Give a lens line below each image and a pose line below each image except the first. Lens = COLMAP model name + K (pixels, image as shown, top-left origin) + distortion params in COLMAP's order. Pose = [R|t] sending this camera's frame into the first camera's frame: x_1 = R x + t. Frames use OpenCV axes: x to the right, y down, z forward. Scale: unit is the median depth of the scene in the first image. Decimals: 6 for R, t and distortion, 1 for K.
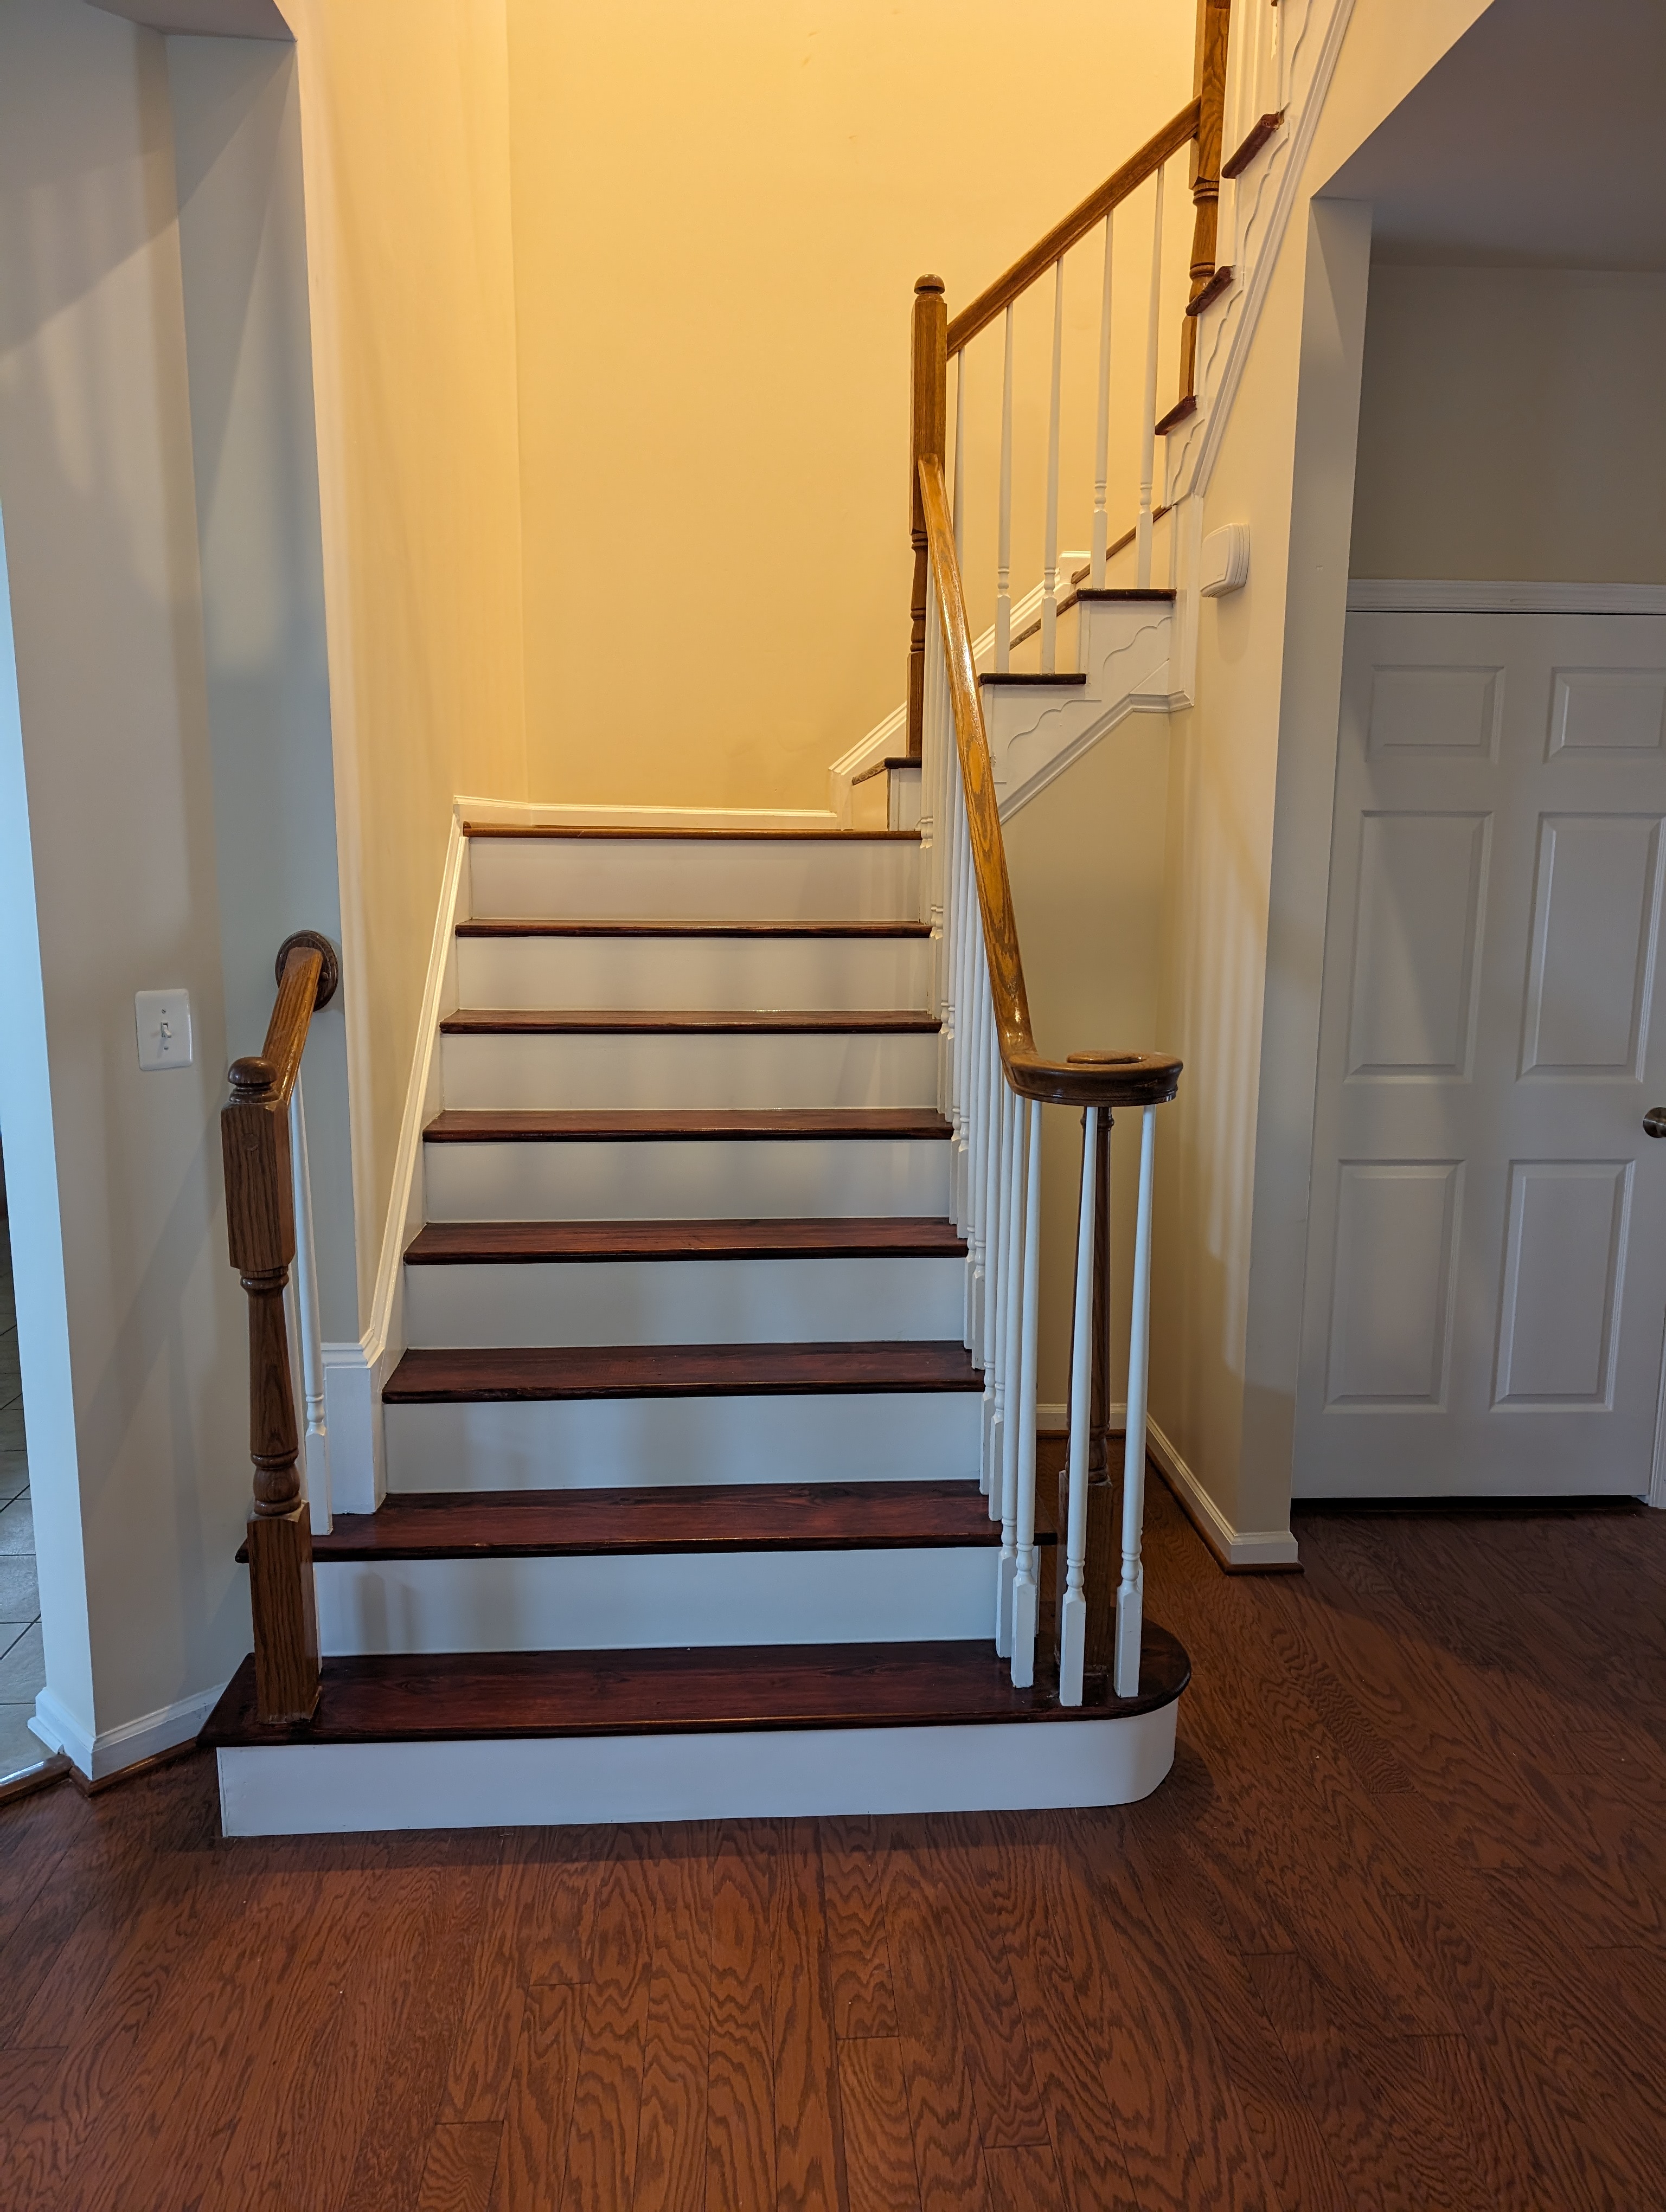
lens RADIAL K [[1563.9, 0, 839.5], [0, 1563.9, 1154.0], [0, 0, 1]] dist [0.013372, -0.003348]
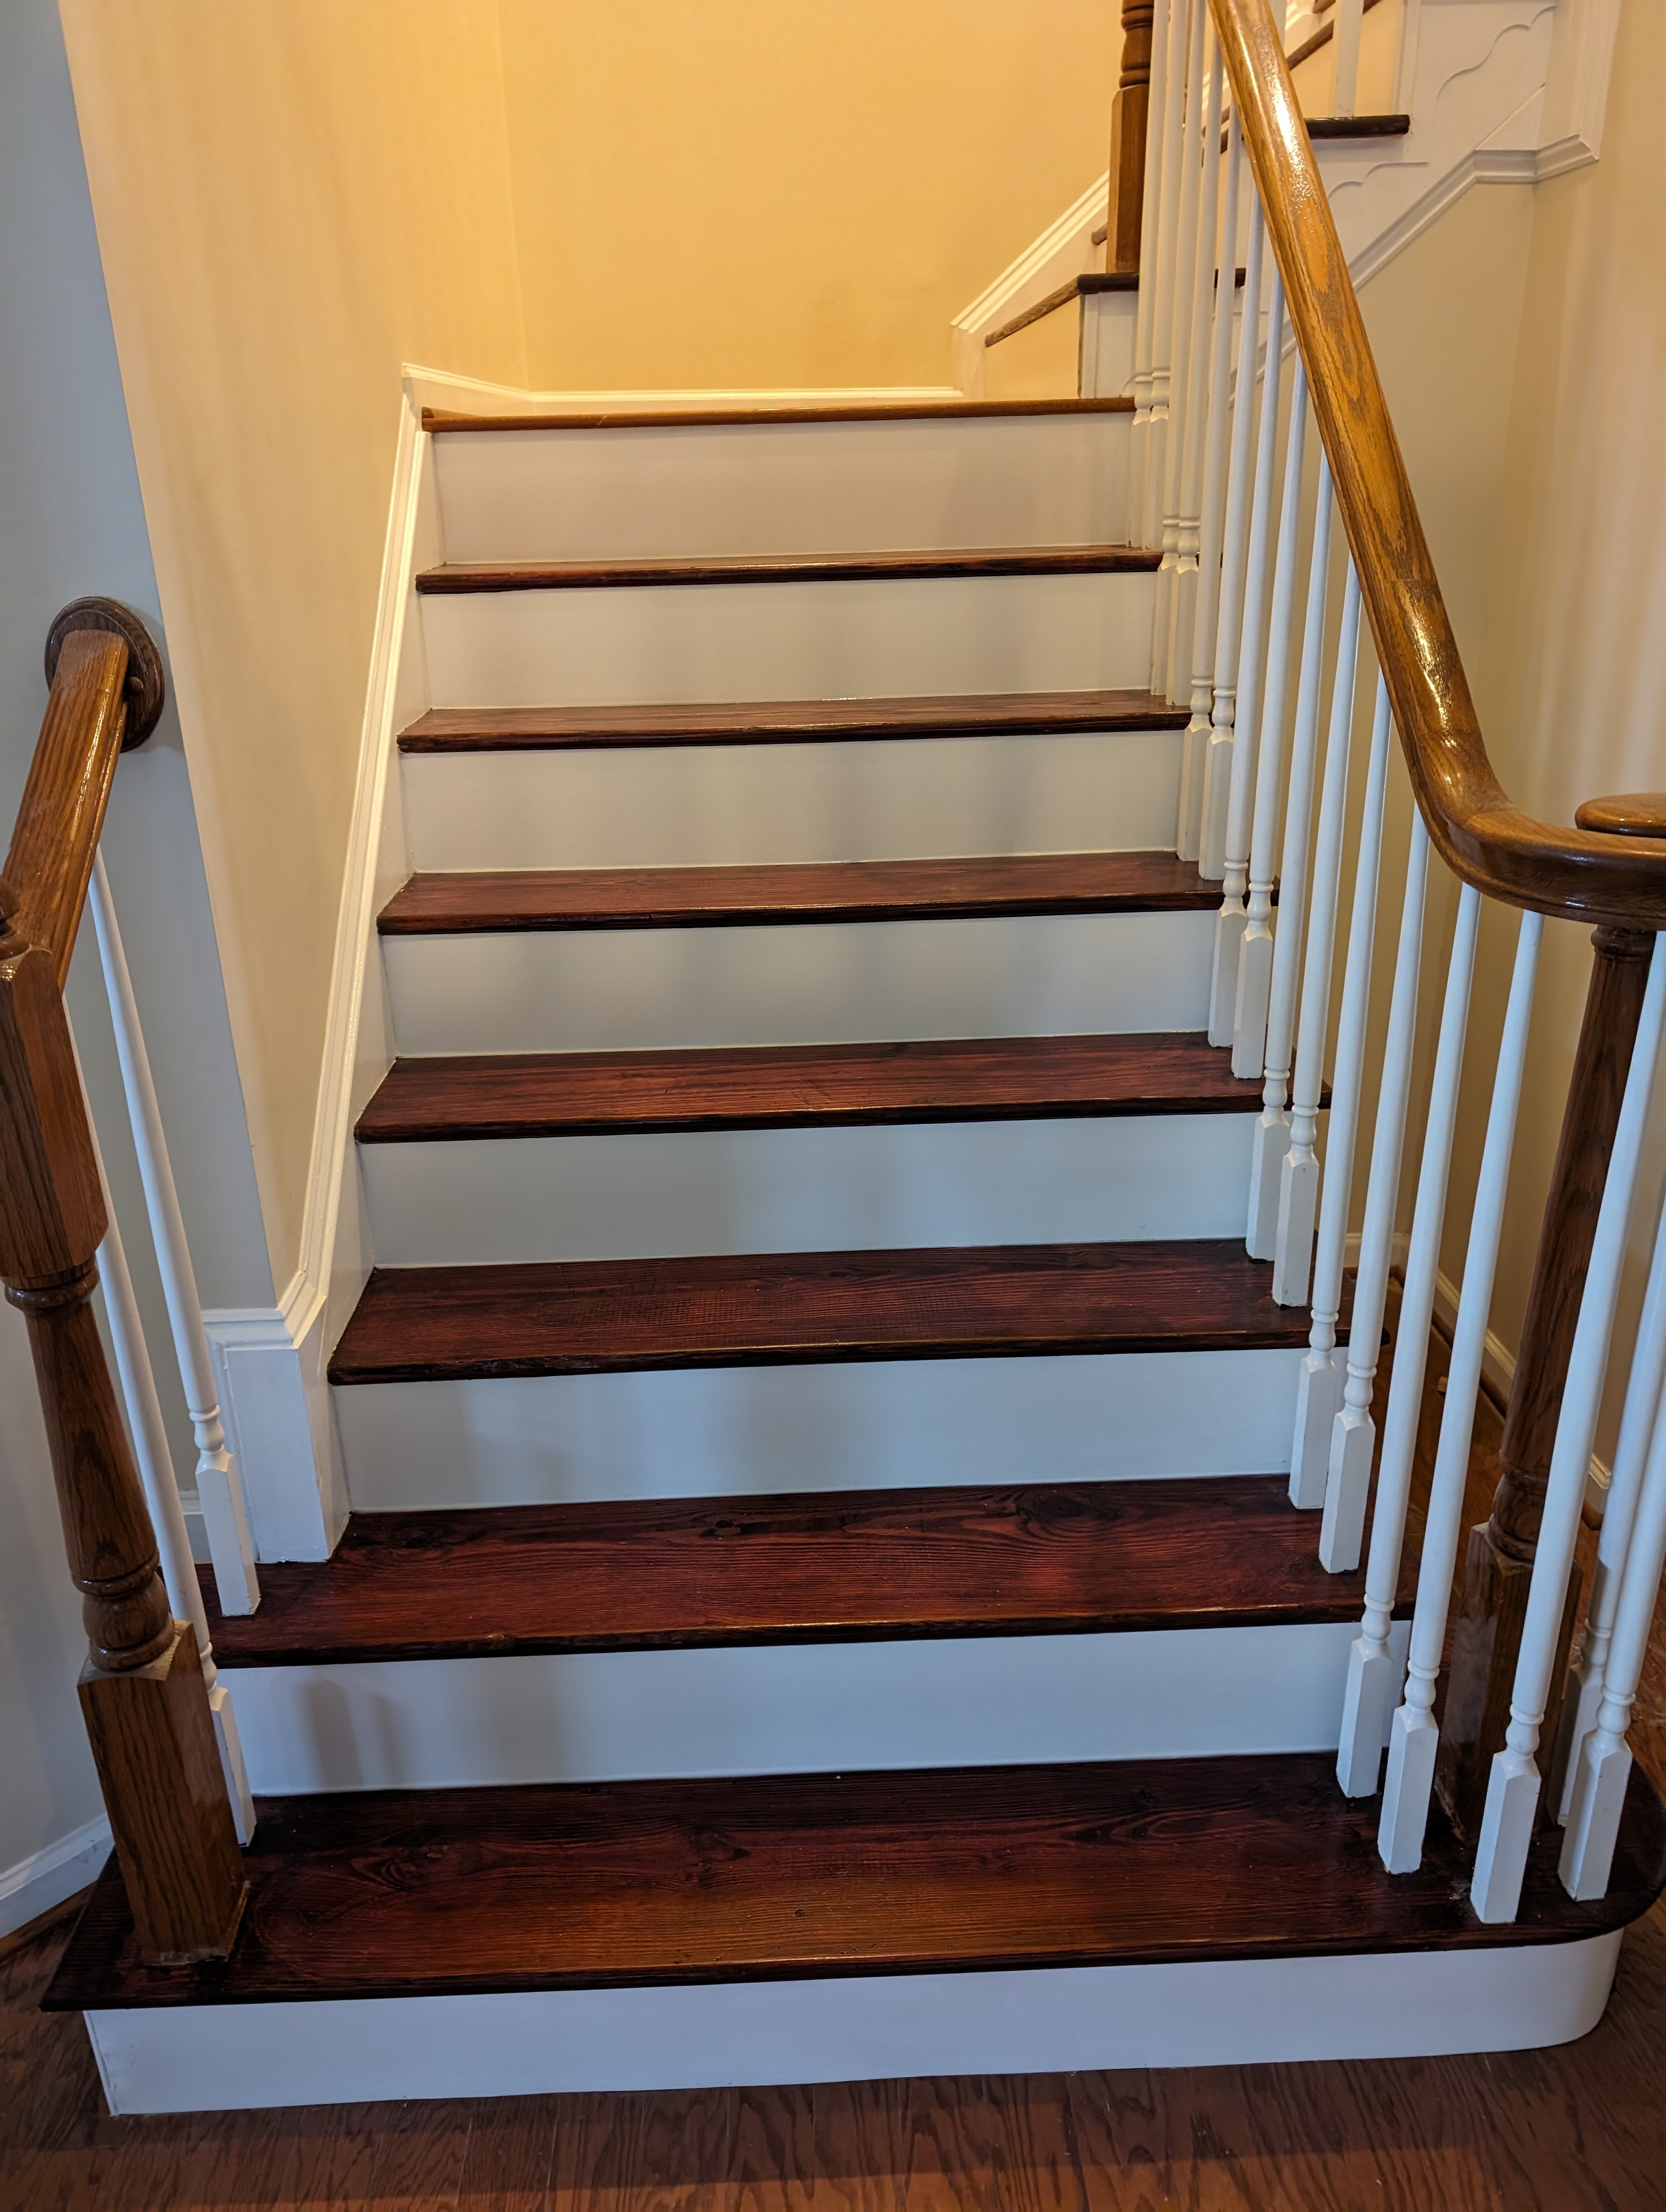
lens RADIAL K [[1591.6, 0, 824.9], [0, 1591.6, 1103.9], [0, 0, 1]] dist [0.007711, -0.003491]
pose [[0.998967, -0.016343, -0.042390, -0.067504], [0.023807, 0.983000, 0.182056, -0.060524], [0.038694, -0.182877, 0.982374, 0.409810]]
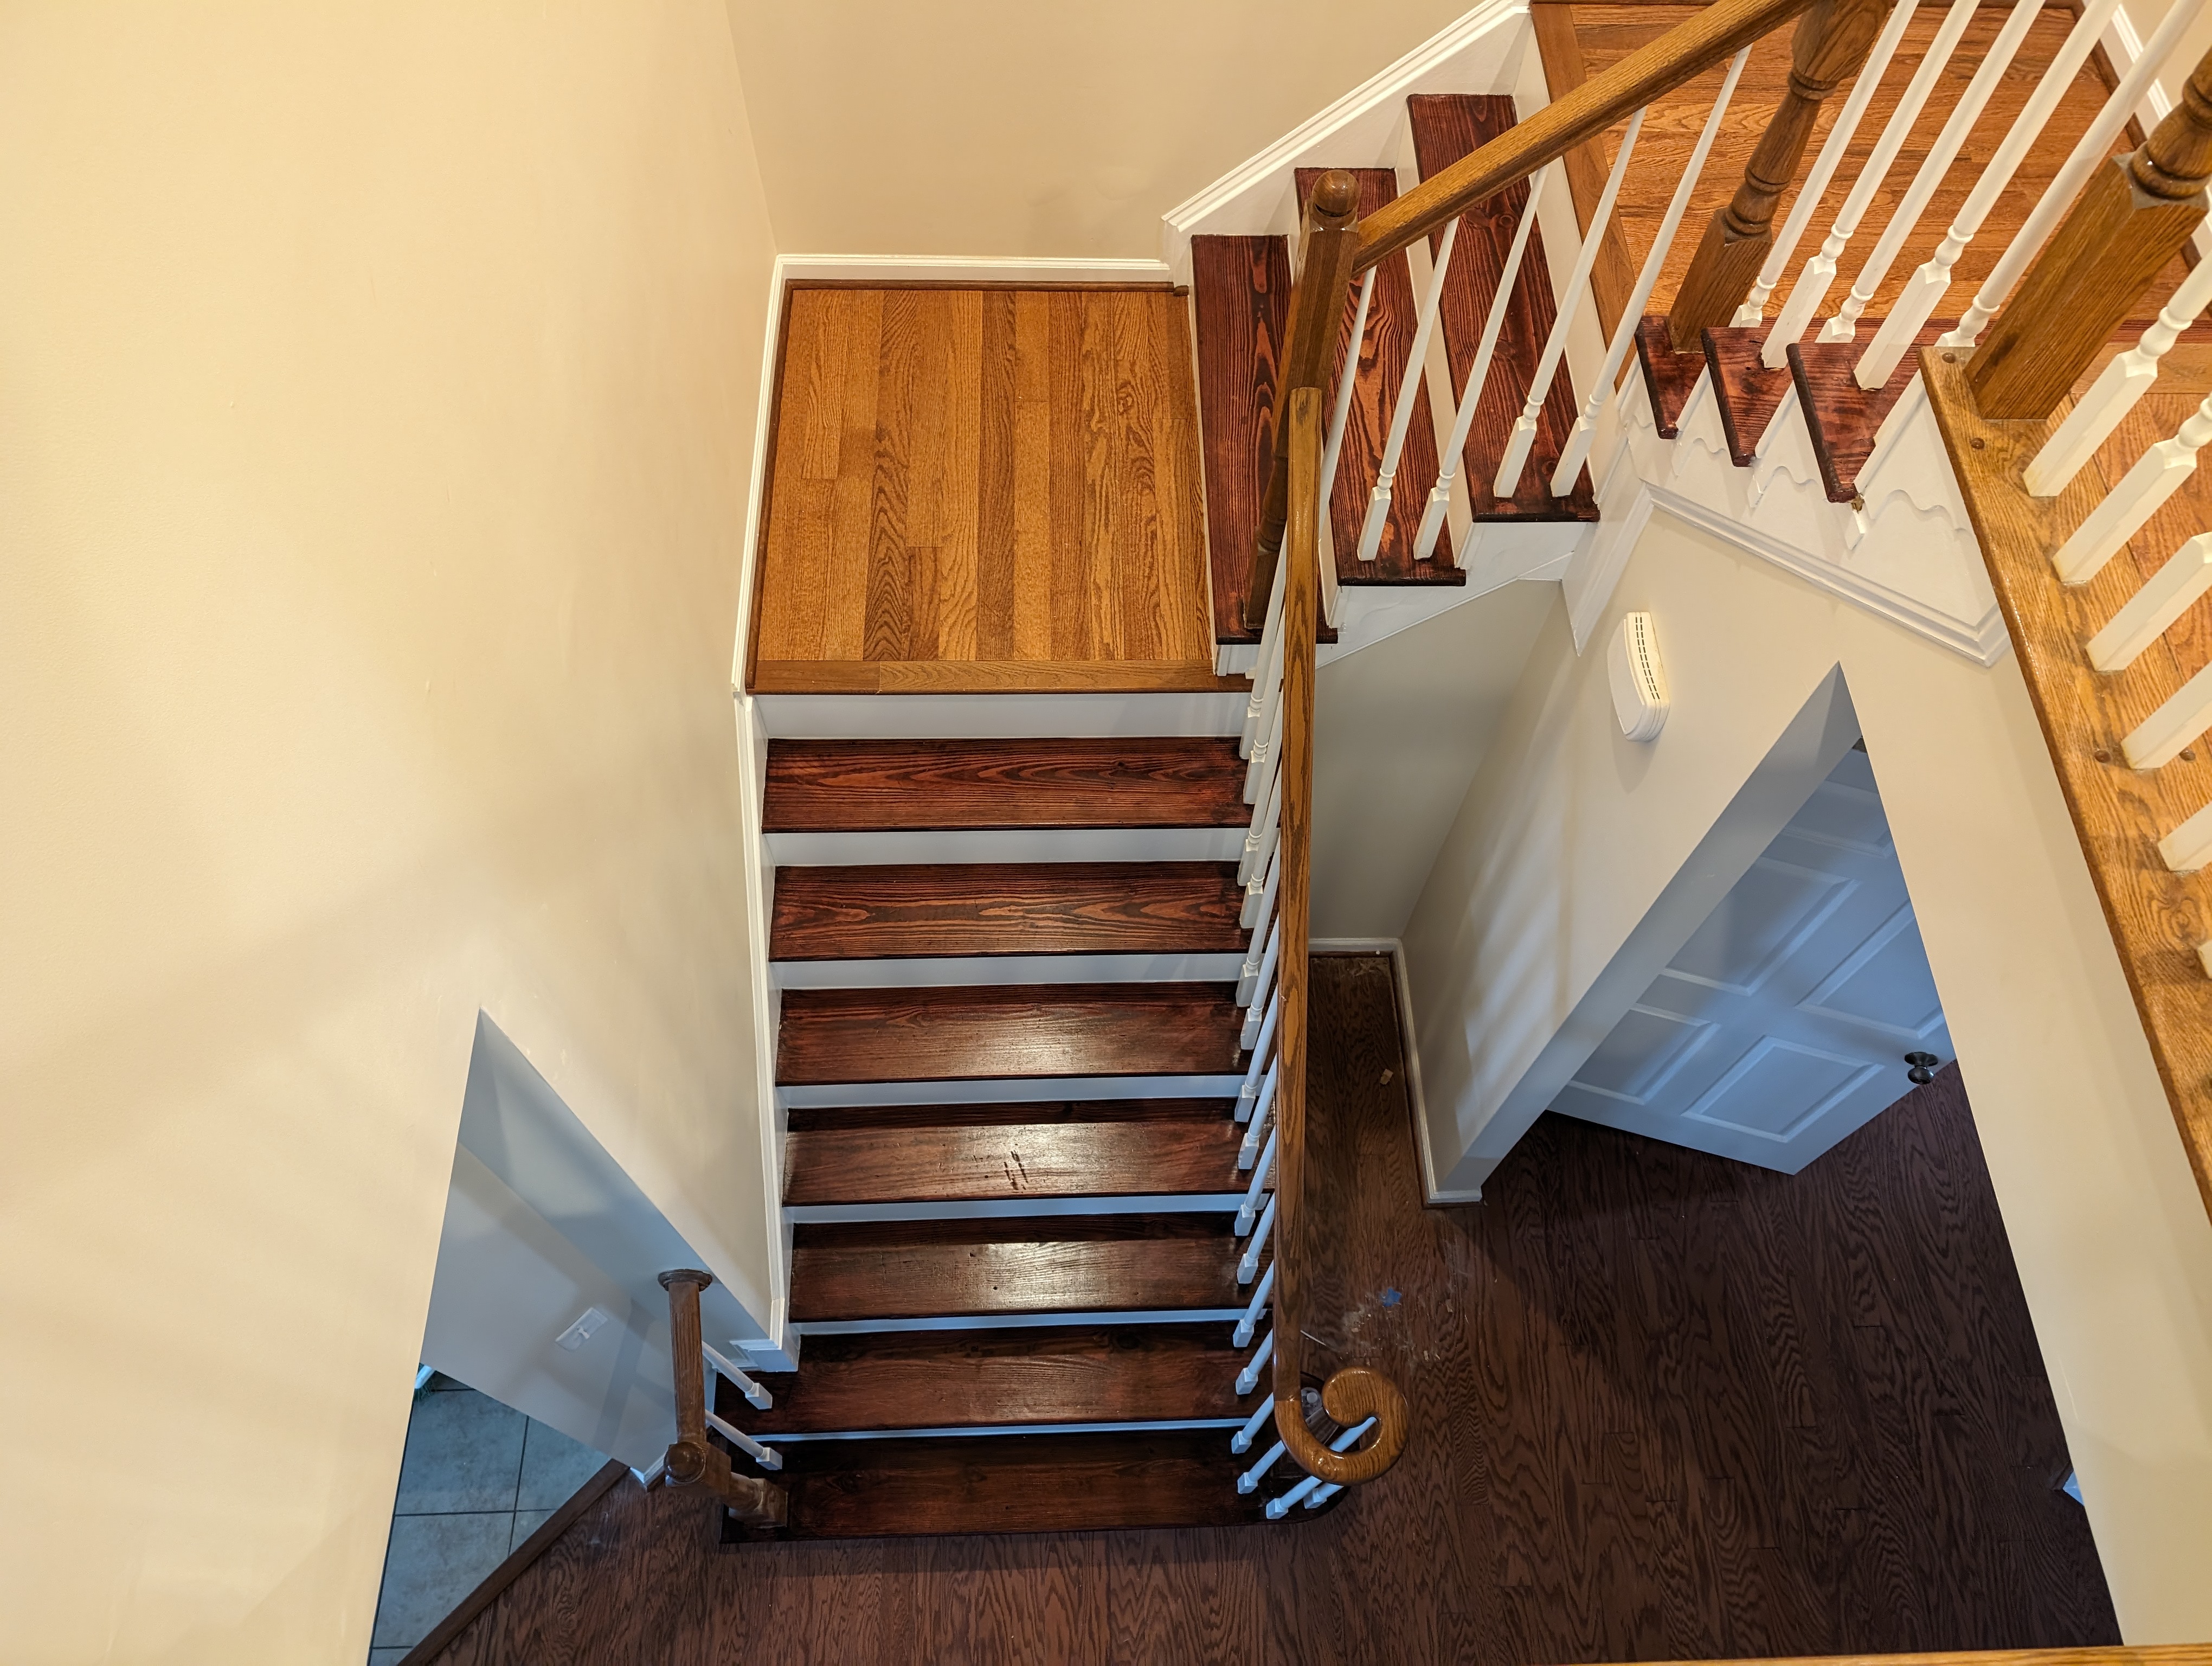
lens RADIAL K [[1563.9, 0, 1133.0], [0, 1563.9, 848.1], [0, 0, 1]] dist [0.013372, -0.003348]
pose [[0.999181, 0.038878, 0.011185, -0.030469], [-0.032993, 0.623110, 0.781438, -1.148446], [0.023412, -0.781167, 0.623883, 0.491570]]
